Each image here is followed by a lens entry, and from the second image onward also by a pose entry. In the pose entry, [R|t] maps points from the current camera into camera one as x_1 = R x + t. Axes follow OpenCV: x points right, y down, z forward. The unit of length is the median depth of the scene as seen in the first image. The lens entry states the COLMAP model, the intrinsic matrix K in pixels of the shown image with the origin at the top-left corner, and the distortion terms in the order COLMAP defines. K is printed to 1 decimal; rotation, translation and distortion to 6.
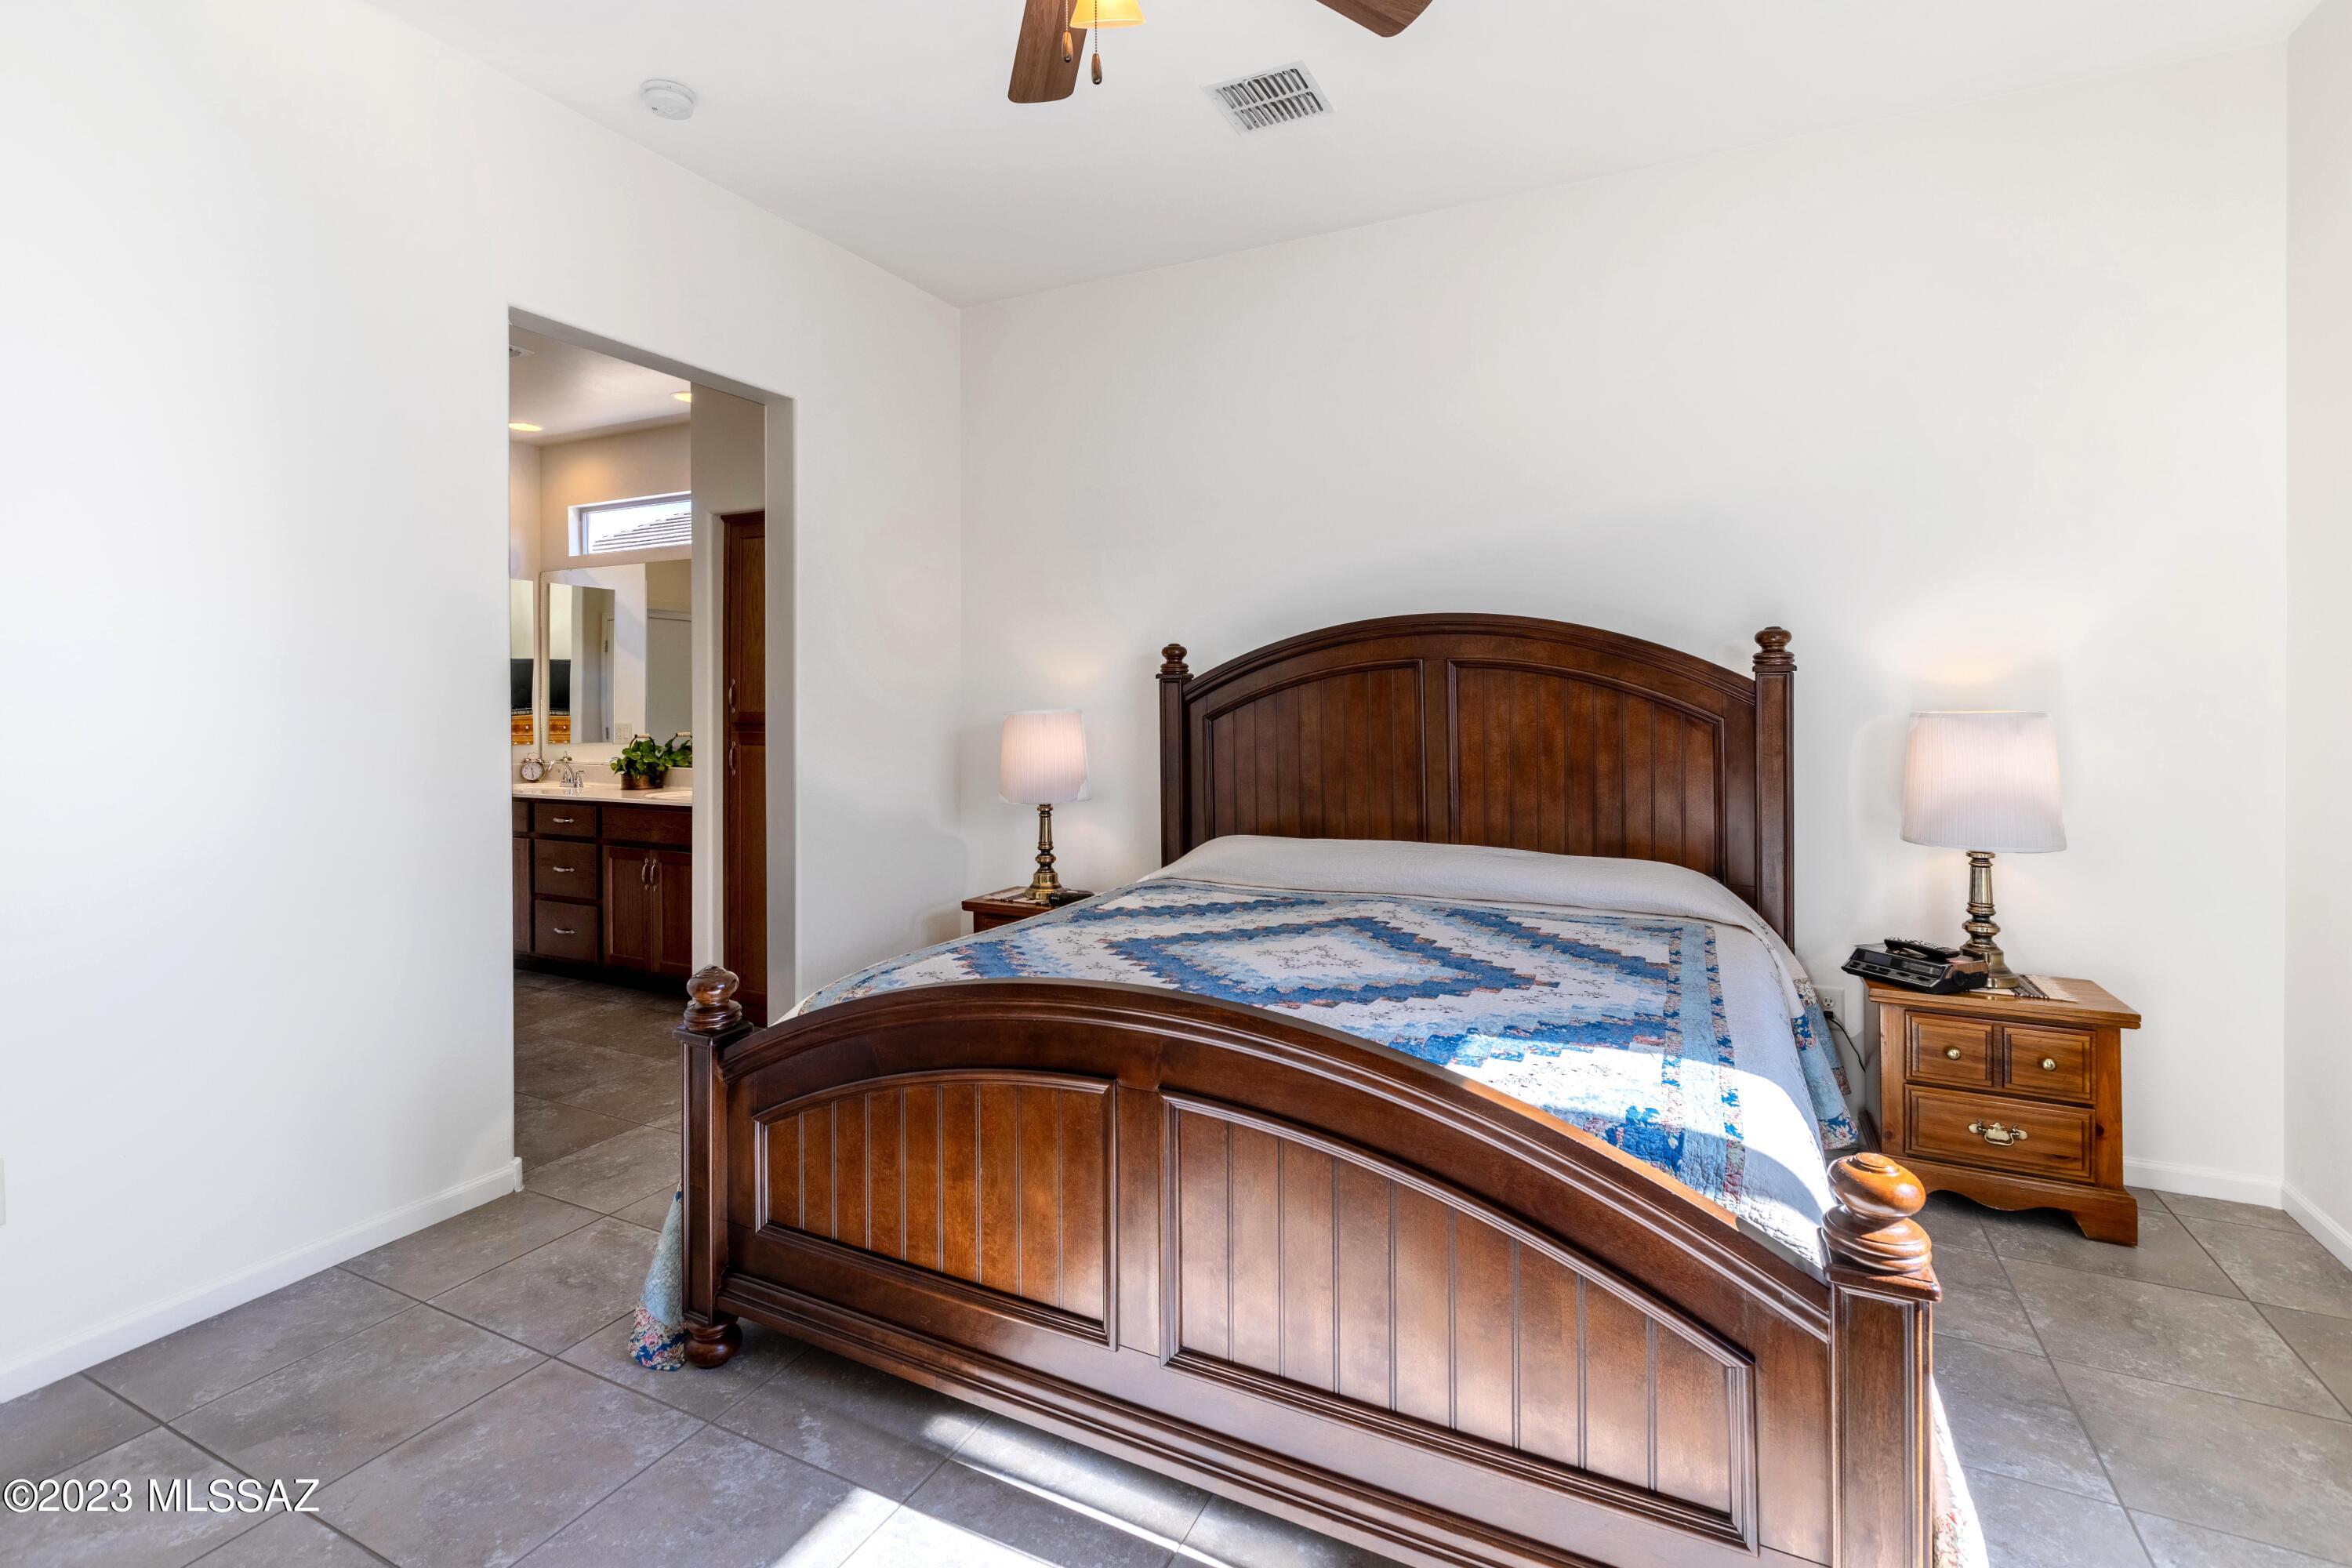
lens RADIAL K [[1093.9, 0, 1159.2], [0, 1093.9, 695.8], [0, 0, 1]] dist [0.001611, 0.000124]
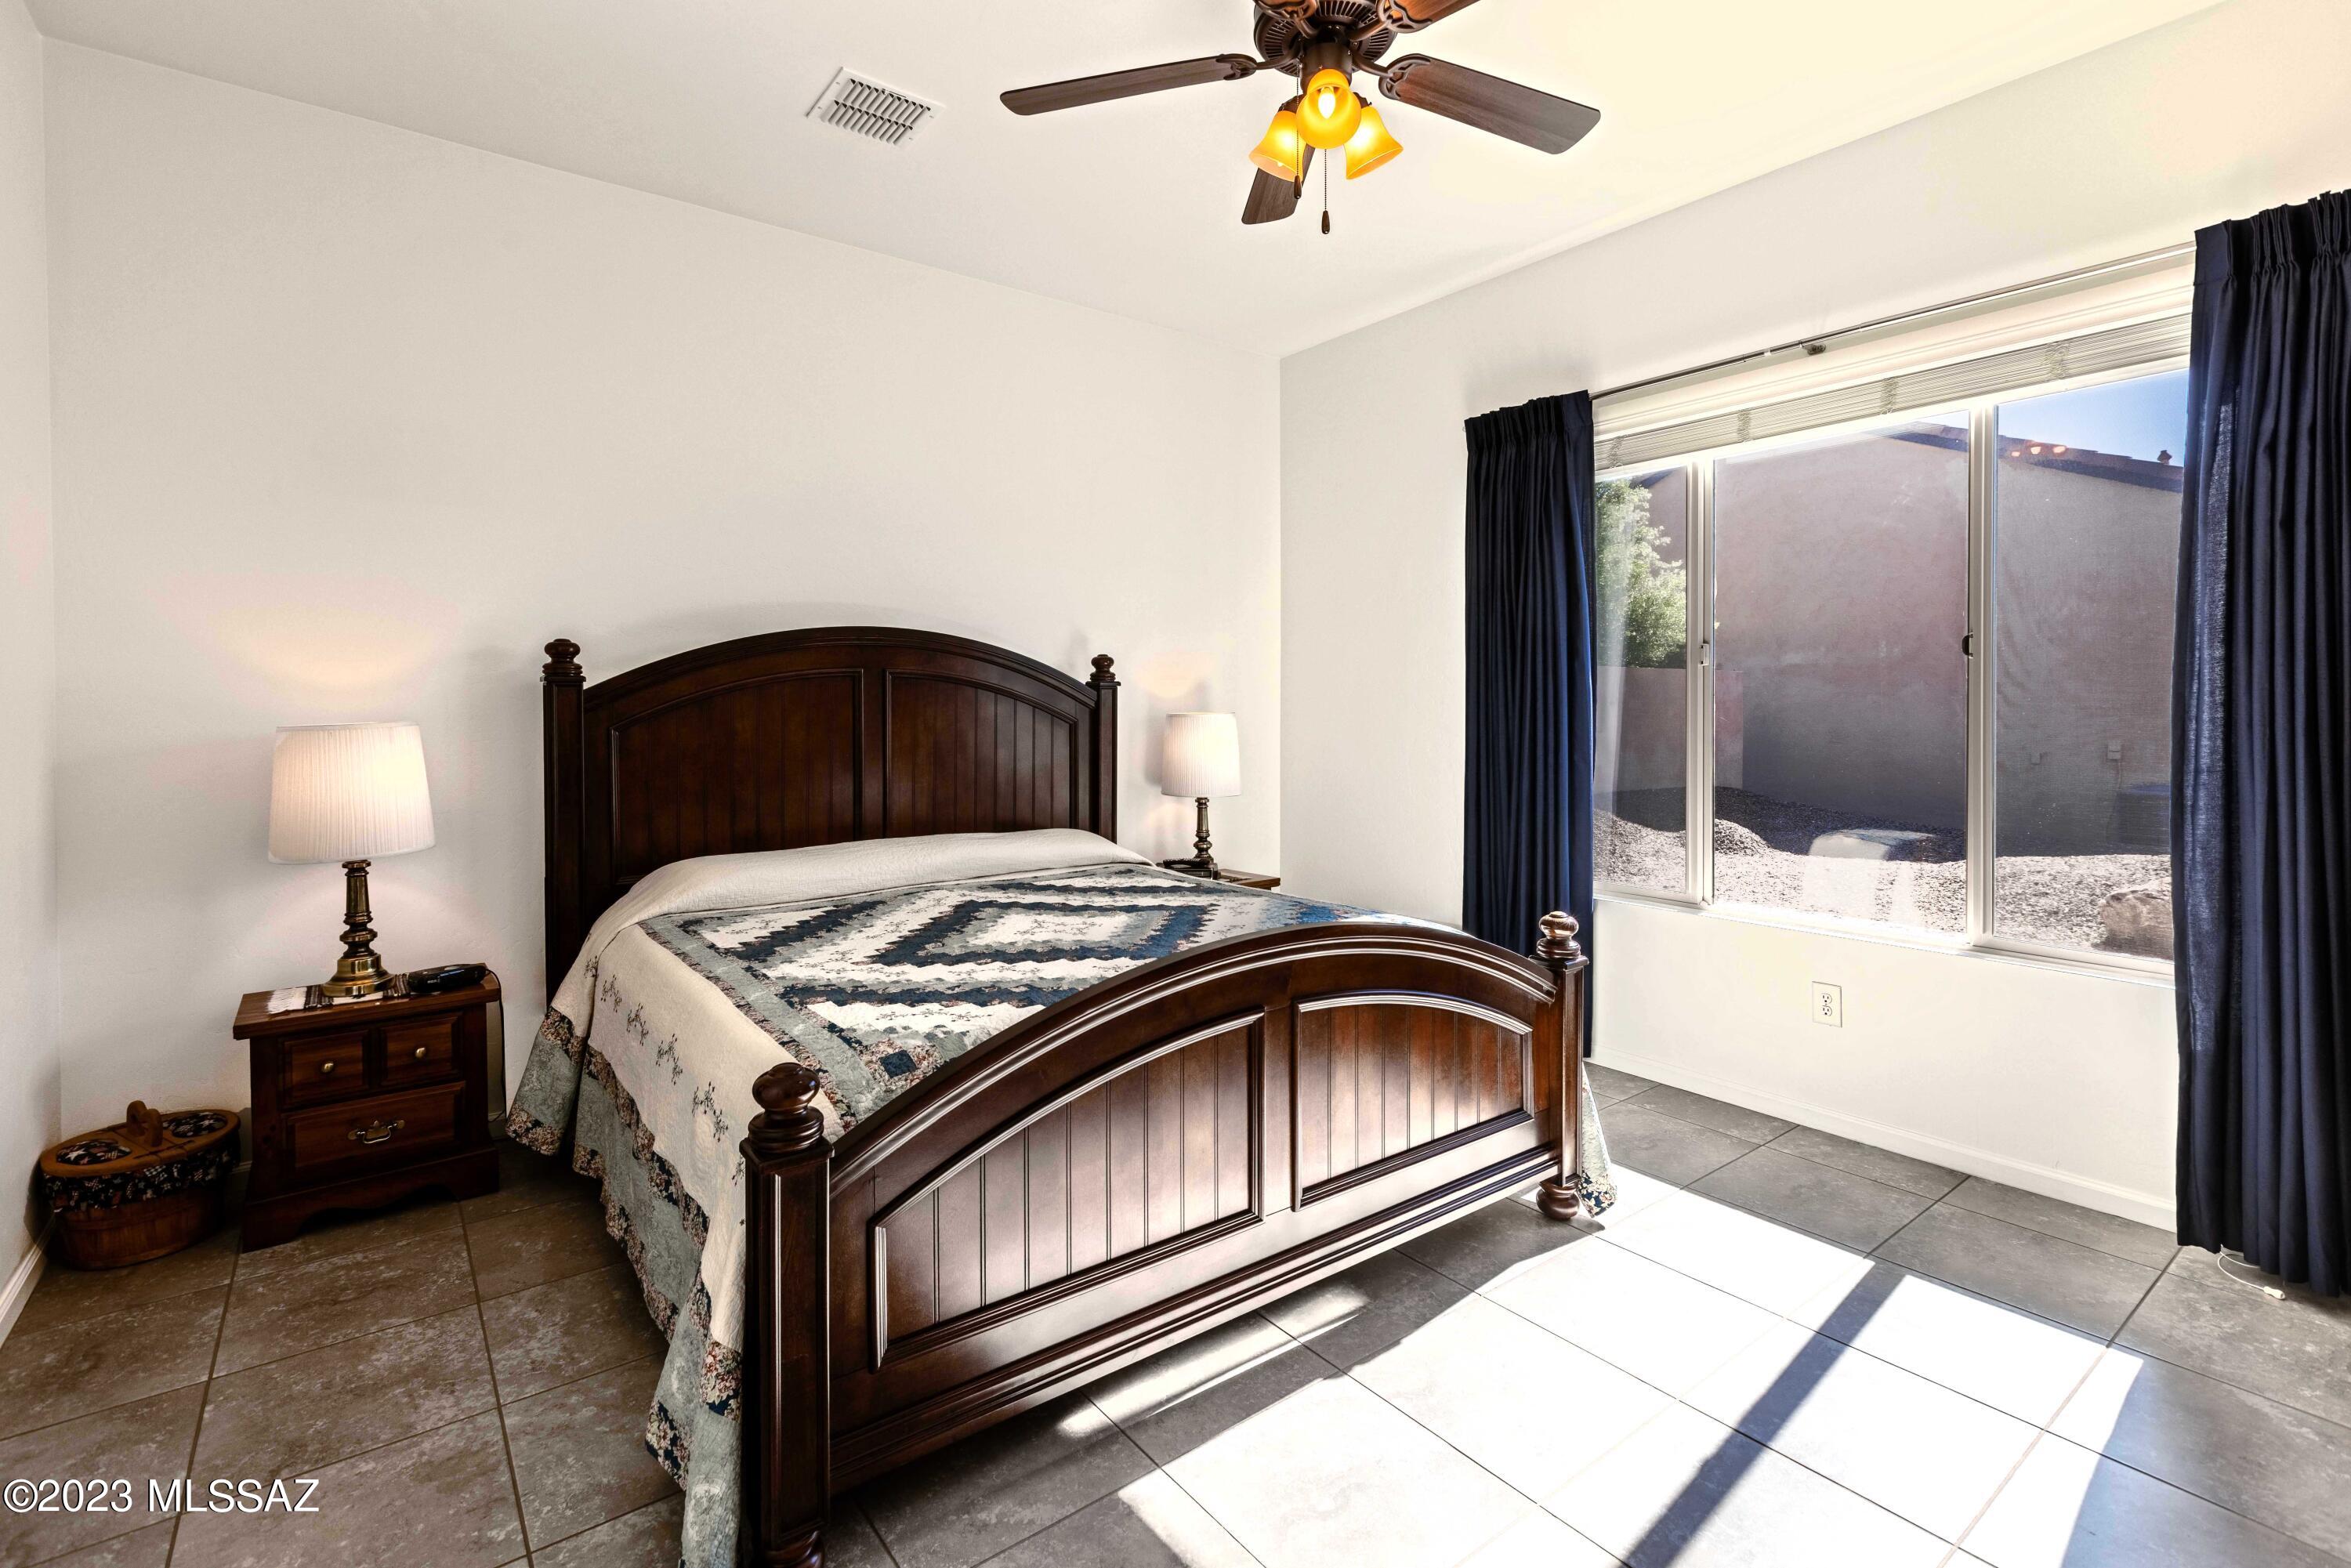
lens RADIAL K [[1084.1, 0, 1179.9], [0, 1084.1, 722.9], [0, 0, 1]] dist [0.000844, -0.000465]
pose [[0.426350, -0.015273, 0.904429, -0.567294], [0.001400, 0.999867, 0.016225, 0.002447], [-0.904557, -0.005651, 0.426315, 0.264912]]
